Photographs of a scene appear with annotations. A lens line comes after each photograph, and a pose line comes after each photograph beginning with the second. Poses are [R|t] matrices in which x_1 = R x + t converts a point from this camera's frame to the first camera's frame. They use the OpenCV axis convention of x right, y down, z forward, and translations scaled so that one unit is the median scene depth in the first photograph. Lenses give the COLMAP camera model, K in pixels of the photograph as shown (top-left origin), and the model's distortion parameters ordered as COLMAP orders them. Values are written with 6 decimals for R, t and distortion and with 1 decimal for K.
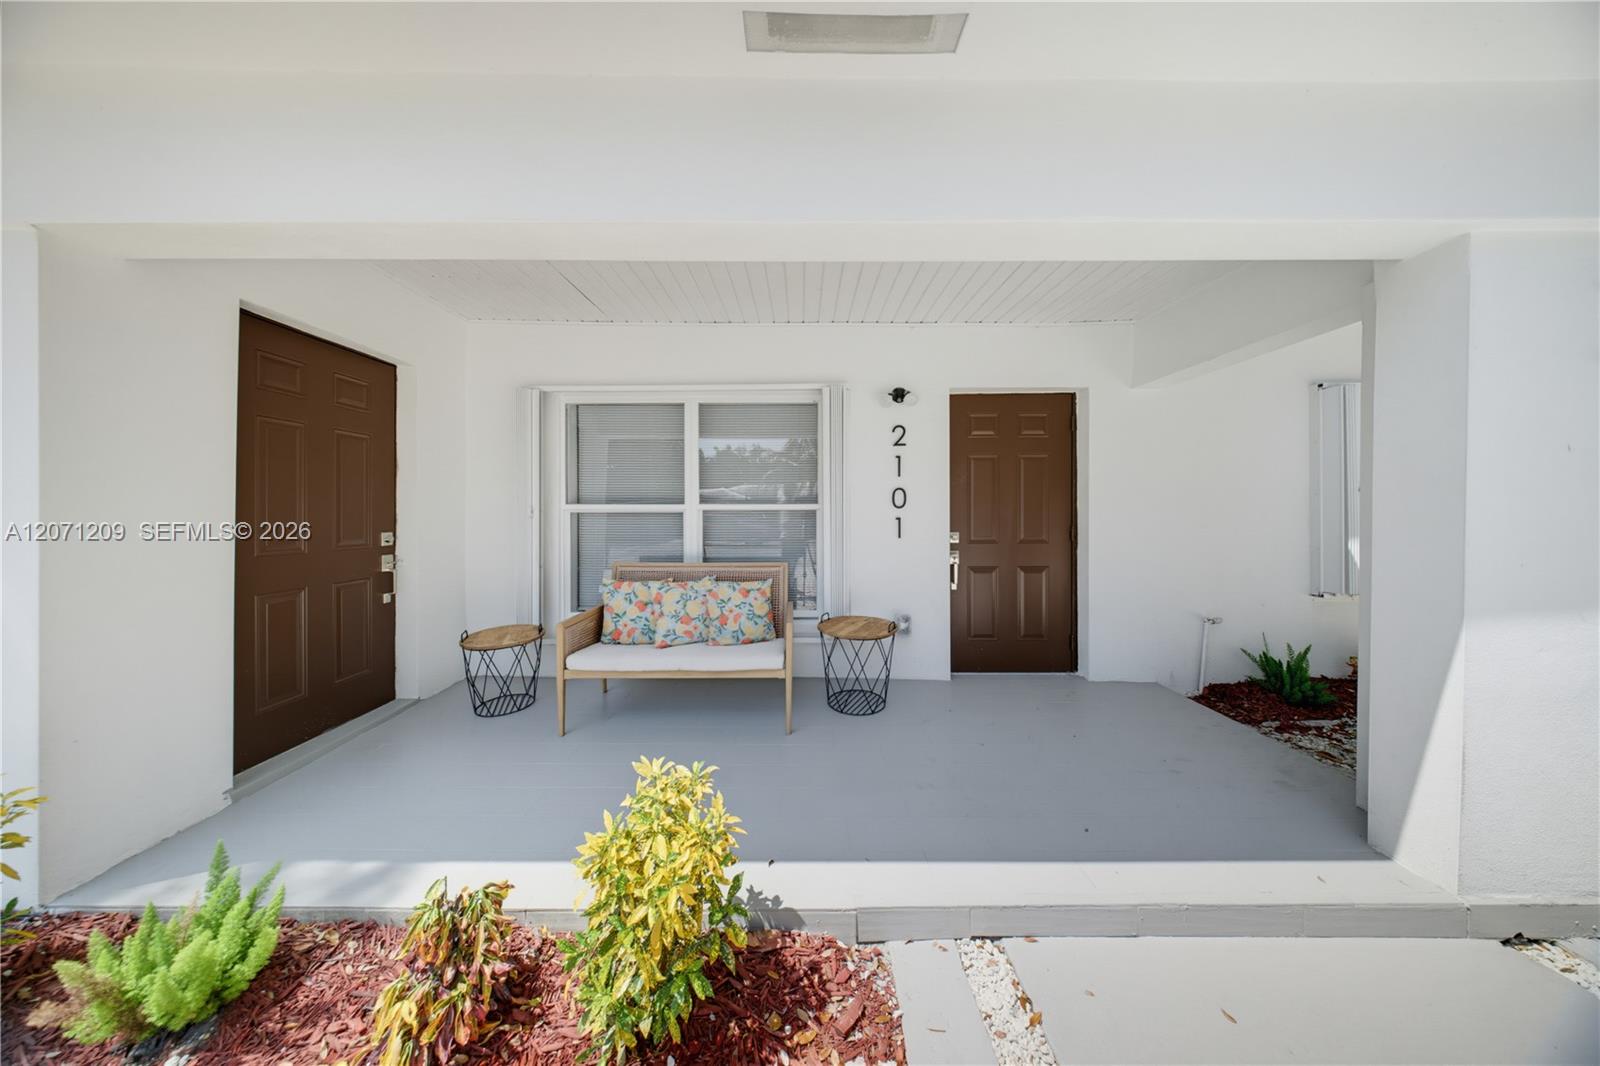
lens RADIAL K [[467.7, 0, 800.0], [0, 467.7, 533.0], [0, 0, 1]] dist [0.000031, 0.000000]
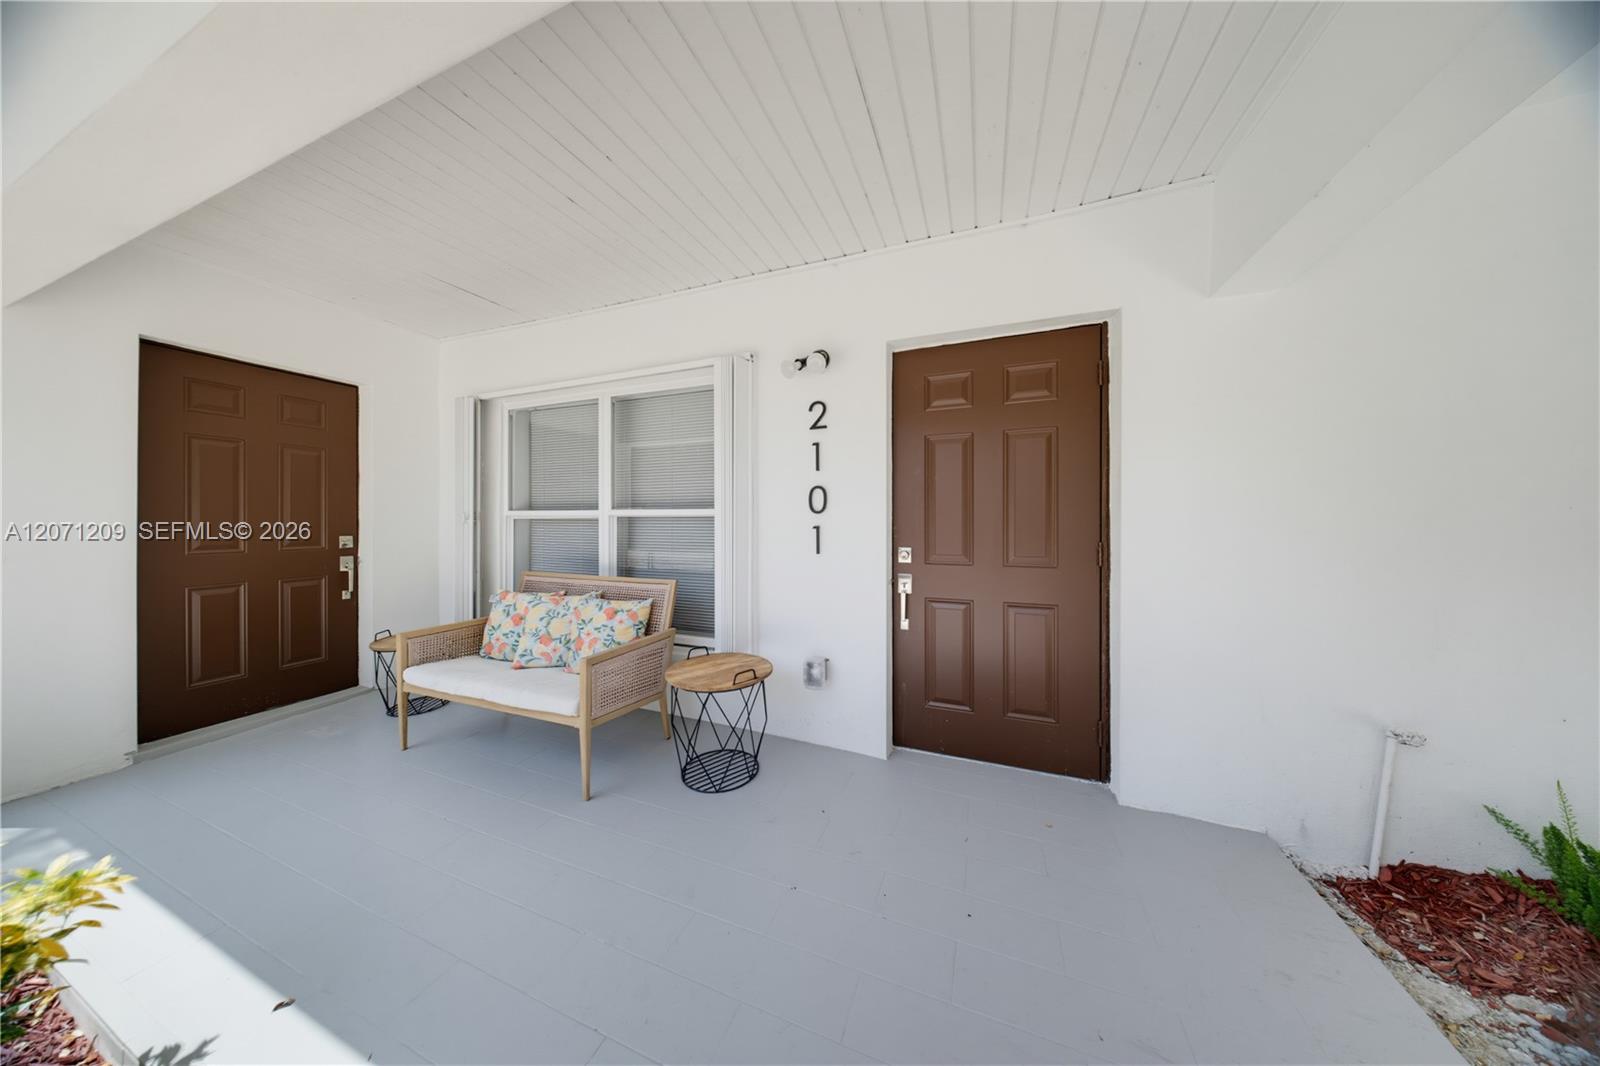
lens RADIAL K [[464.8, 0, 800.0], [0, 464.8, 533.0], [0, 0, 1]] dist [-0.005308, 0.000104]
pose [[0.928965, 0.012349, -0.369961, 0.467003], [-0.013200, 0.999913, 0.000231, -0.021941], [0.369932, 0.004668, 0.929047, 0.310387]]
